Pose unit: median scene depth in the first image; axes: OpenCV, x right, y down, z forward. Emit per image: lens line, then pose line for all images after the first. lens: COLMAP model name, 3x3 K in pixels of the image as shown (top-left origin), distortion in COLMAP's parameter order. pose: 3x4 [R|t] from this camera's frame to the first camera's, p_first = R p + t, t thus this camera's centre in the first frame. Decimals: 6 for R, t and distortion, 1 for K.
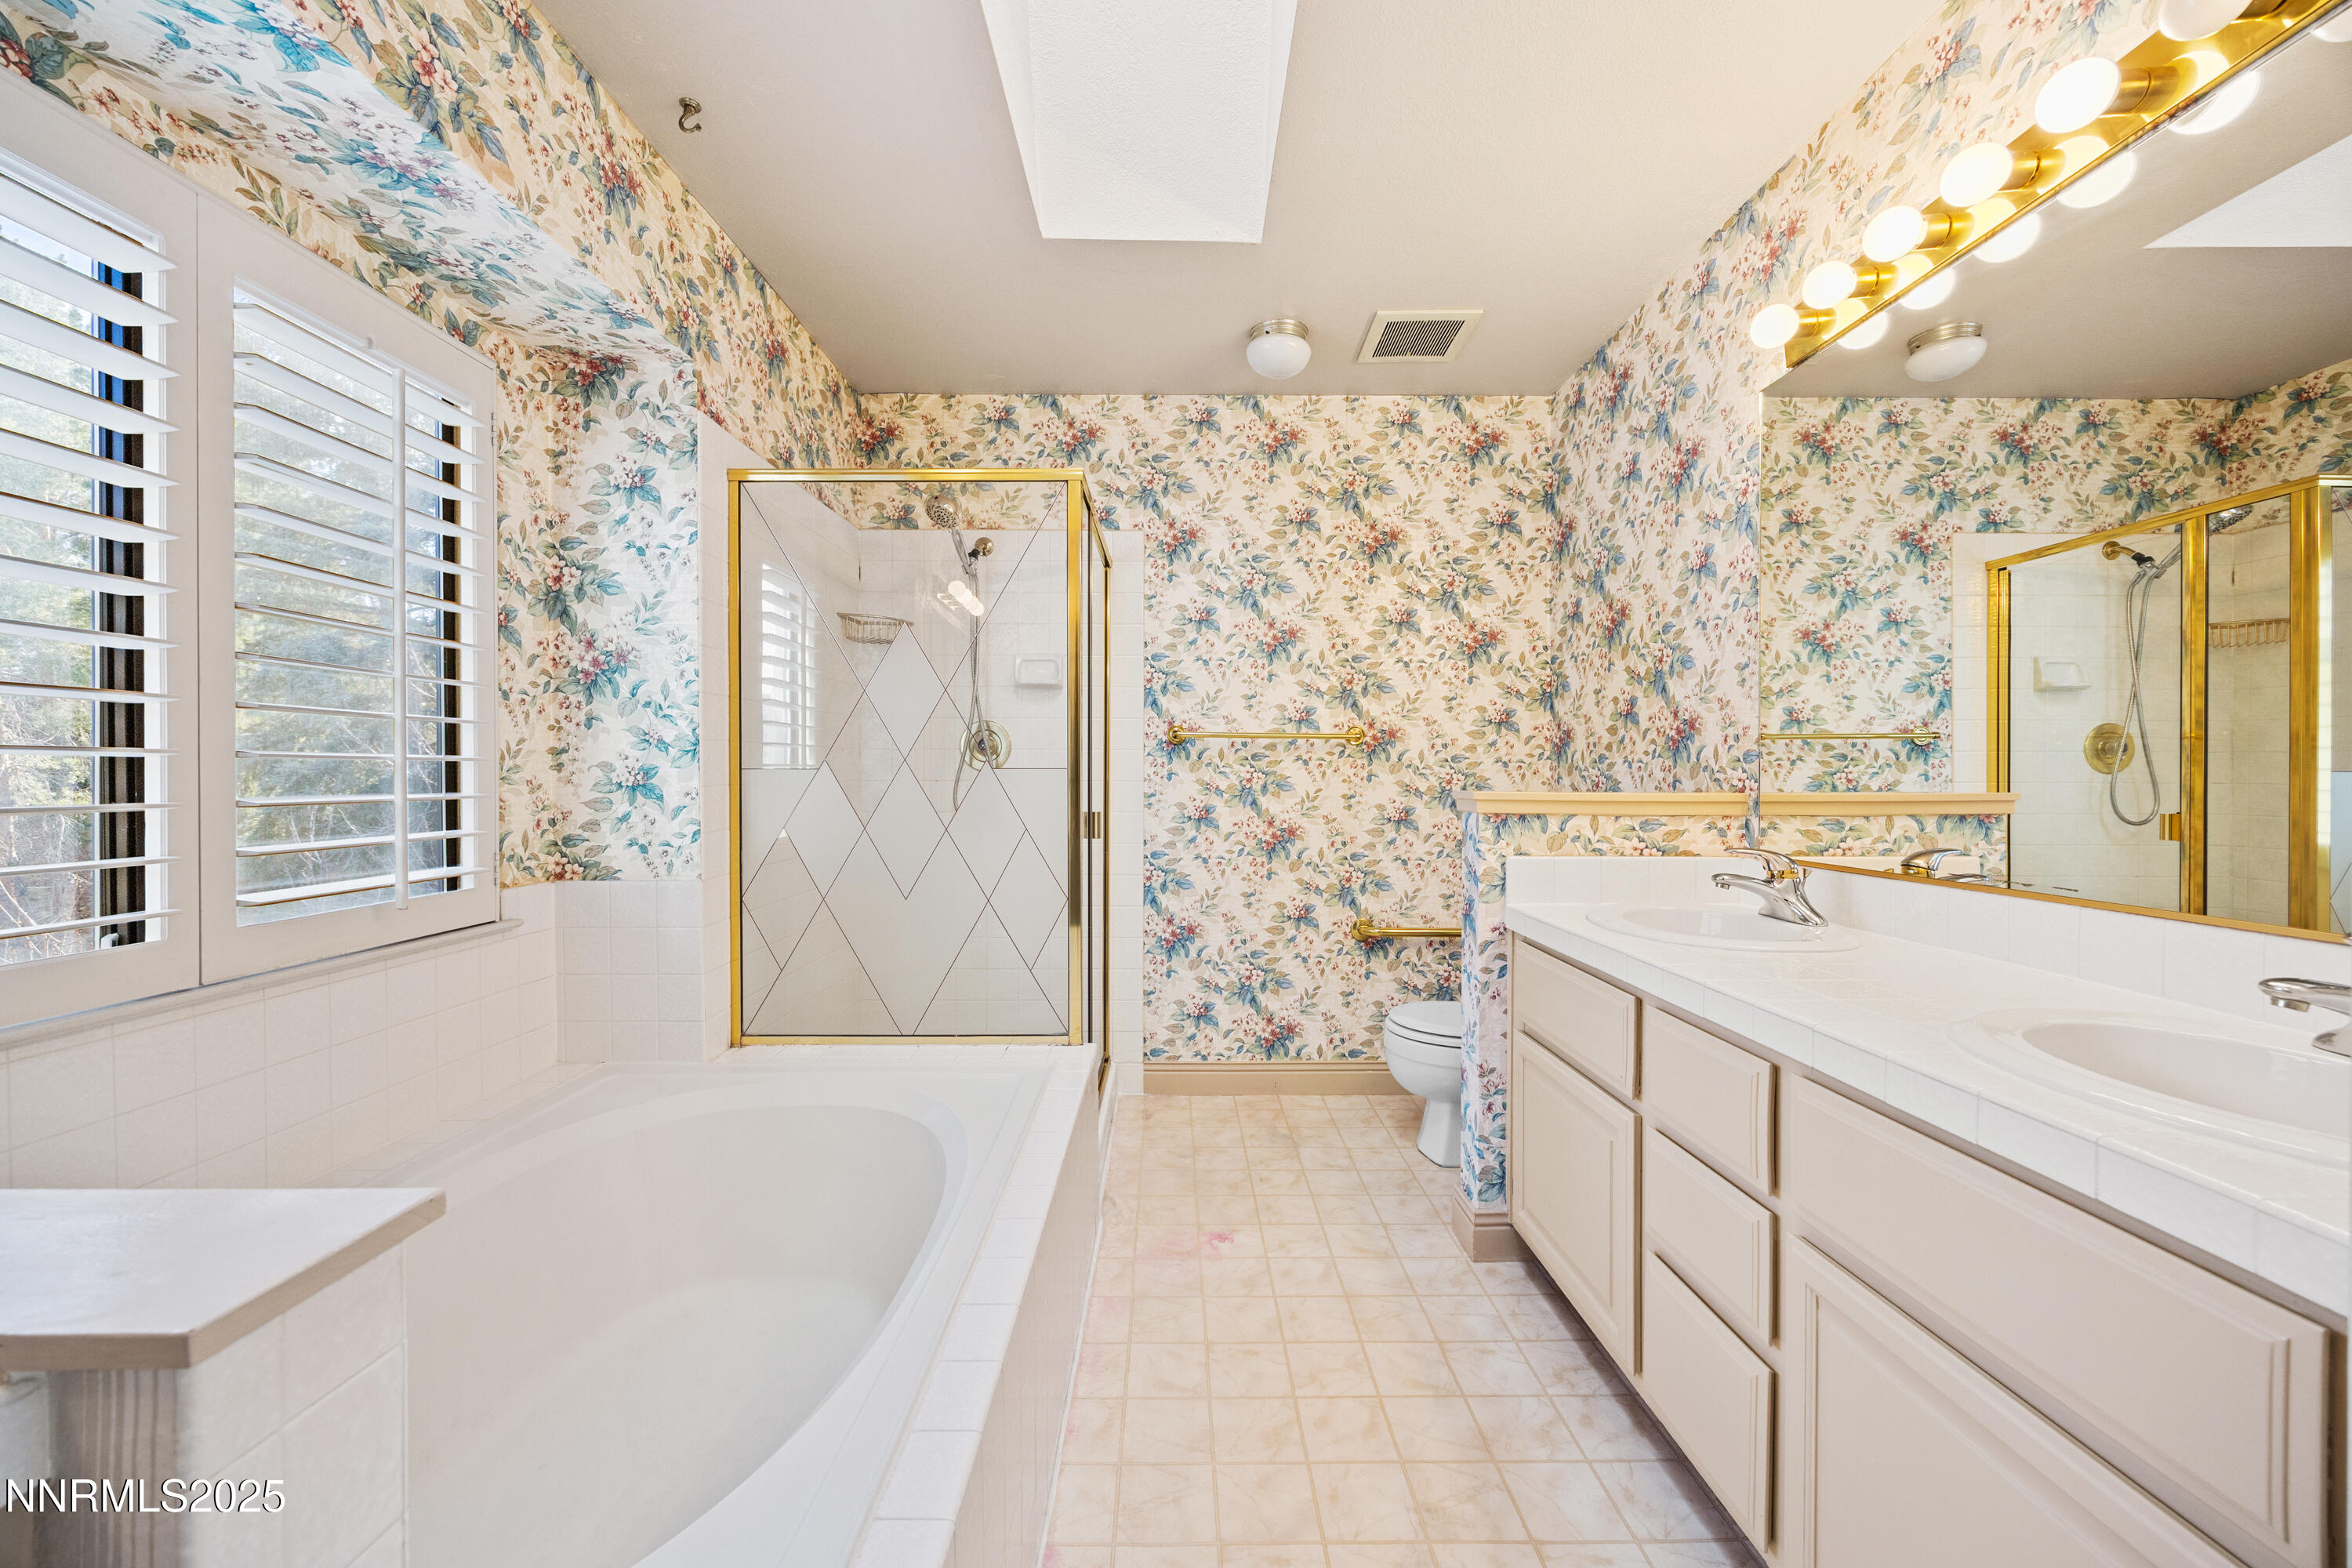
lens RADIAL K [[893.9, 0, 1180.2], [0, 893.9, 799.8], [0, 0, 1]] dist [-0.003948, -0.000990]
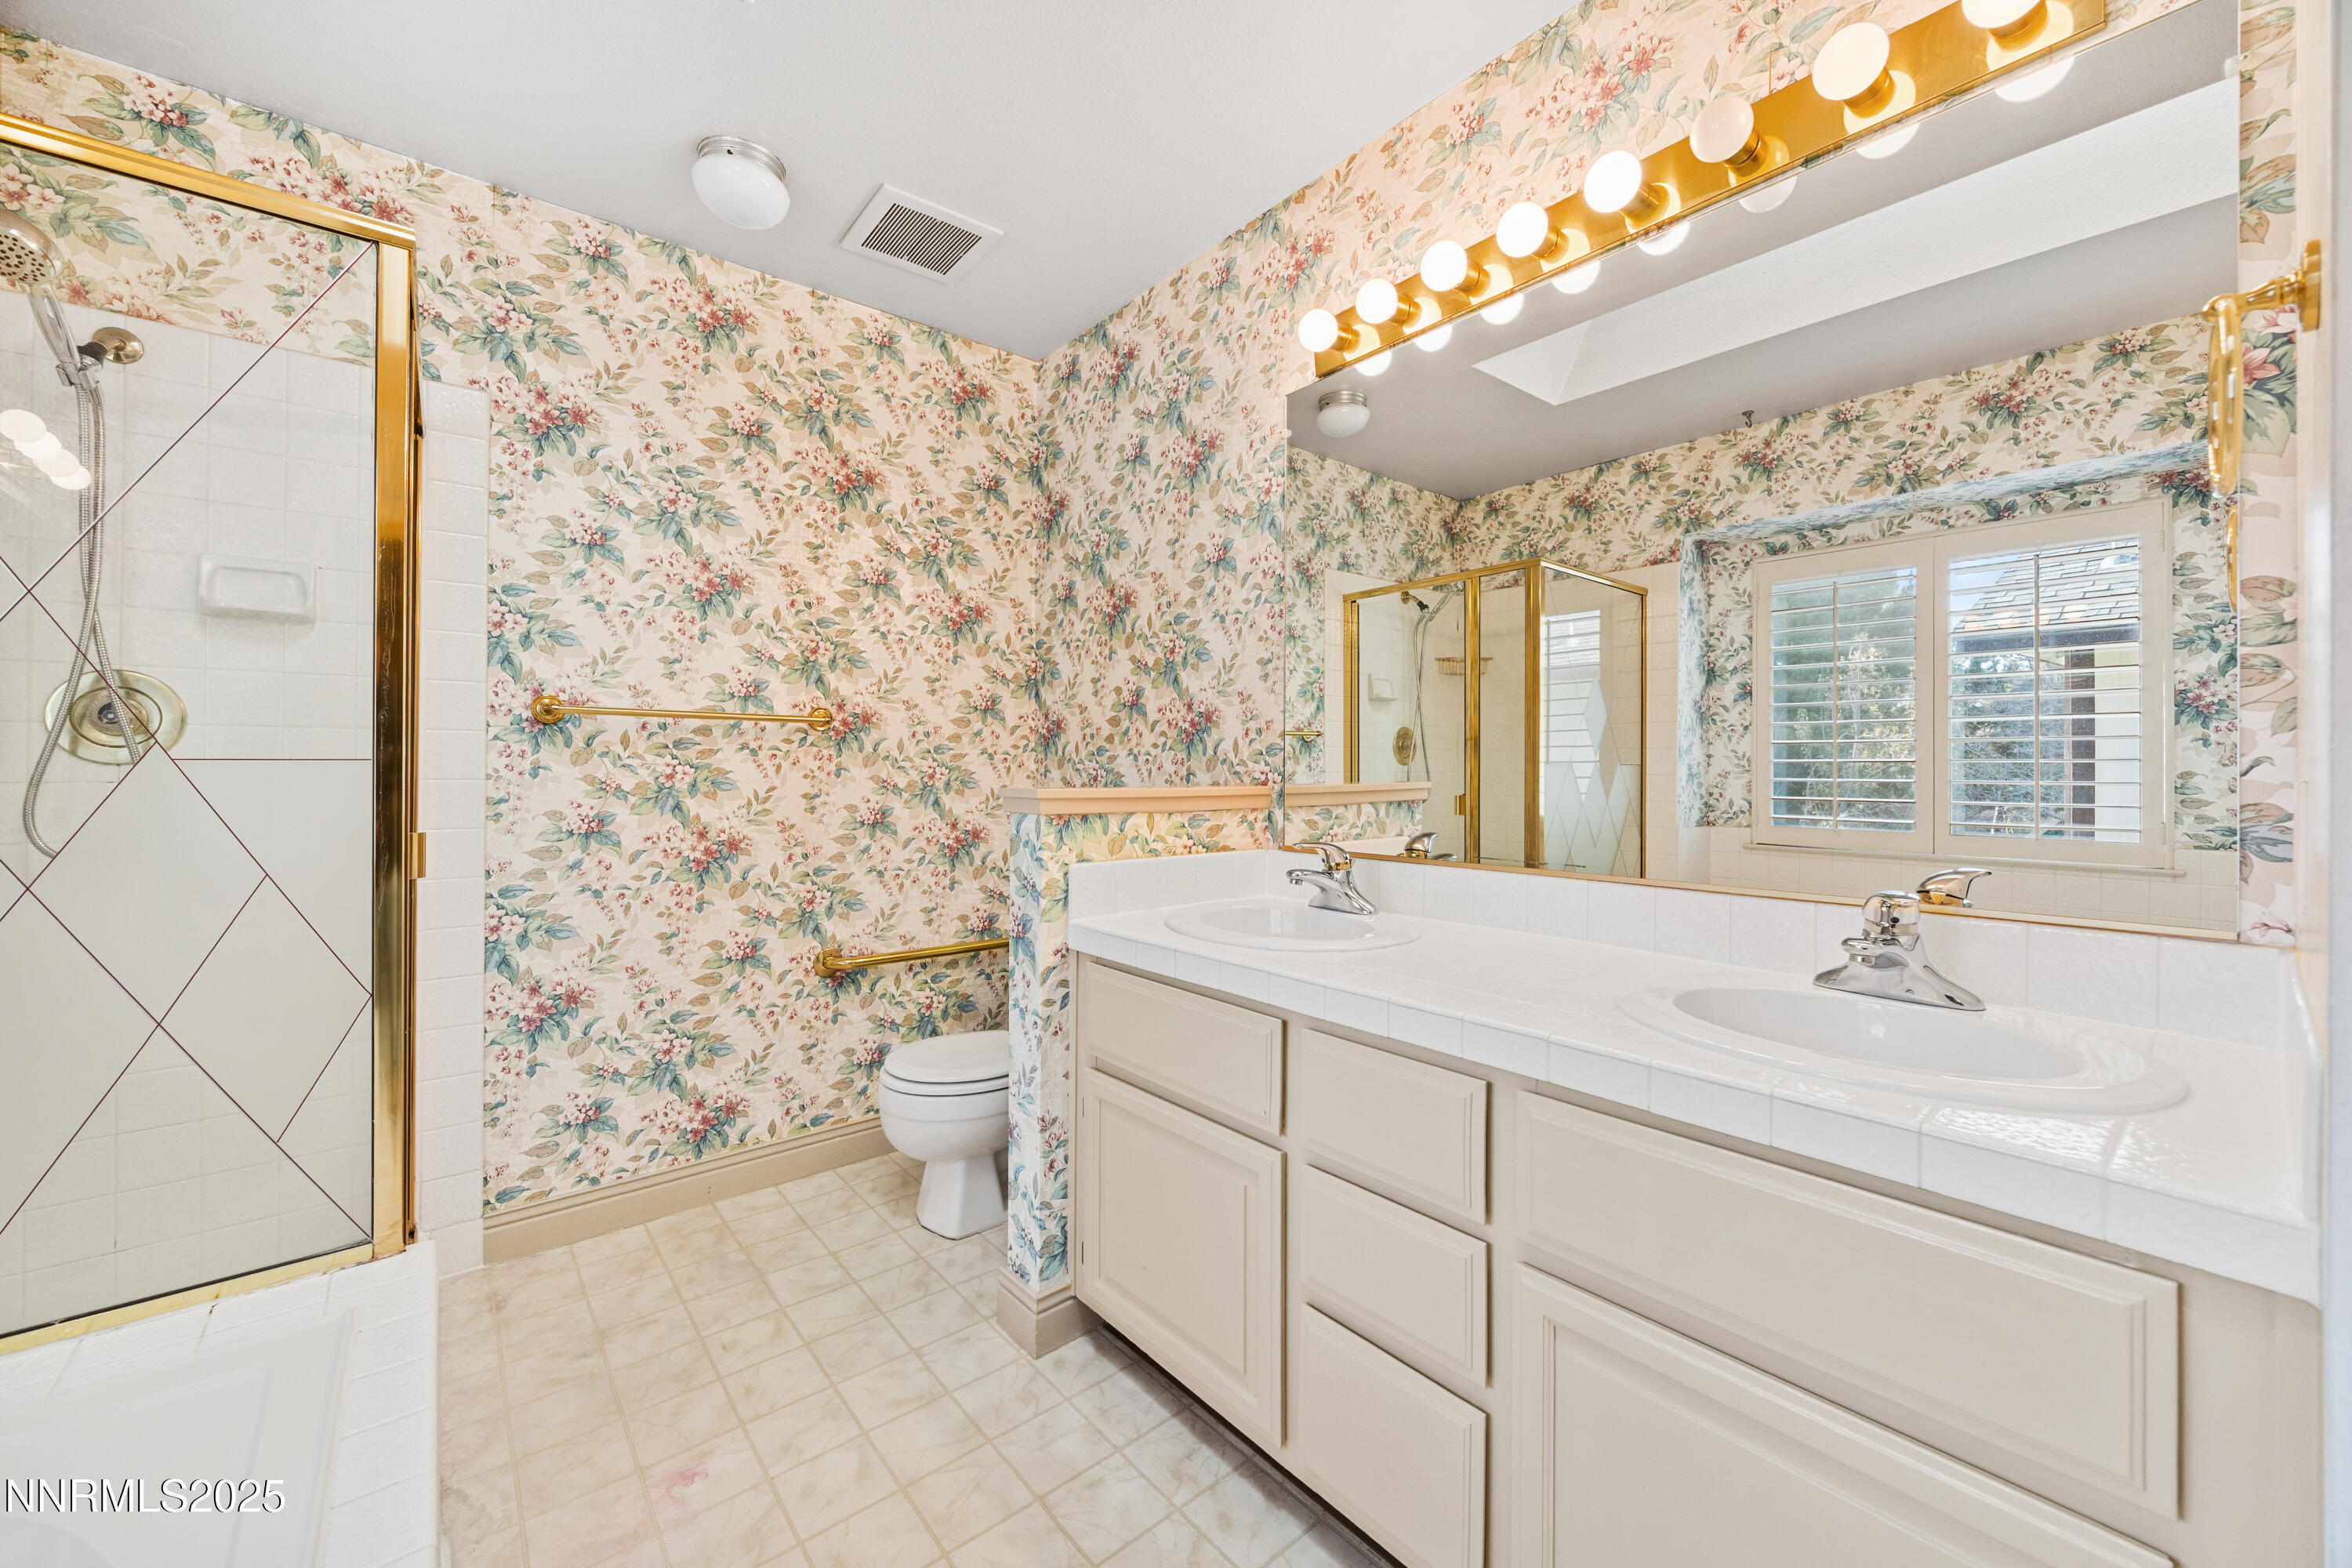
lens RADIAL K [[893.9, 0, 1169.5], [0, 893.9, 767.6], [0, 0, 1]] dist [-0.003948, -0.000990]
pose [[0.771405, -0.002908, 0.636338, -0.085384], [0.020028, 0.999605, -0.019711, -0.008386], [-0.636030, 0.027950, 0.771158, 0.233647]]
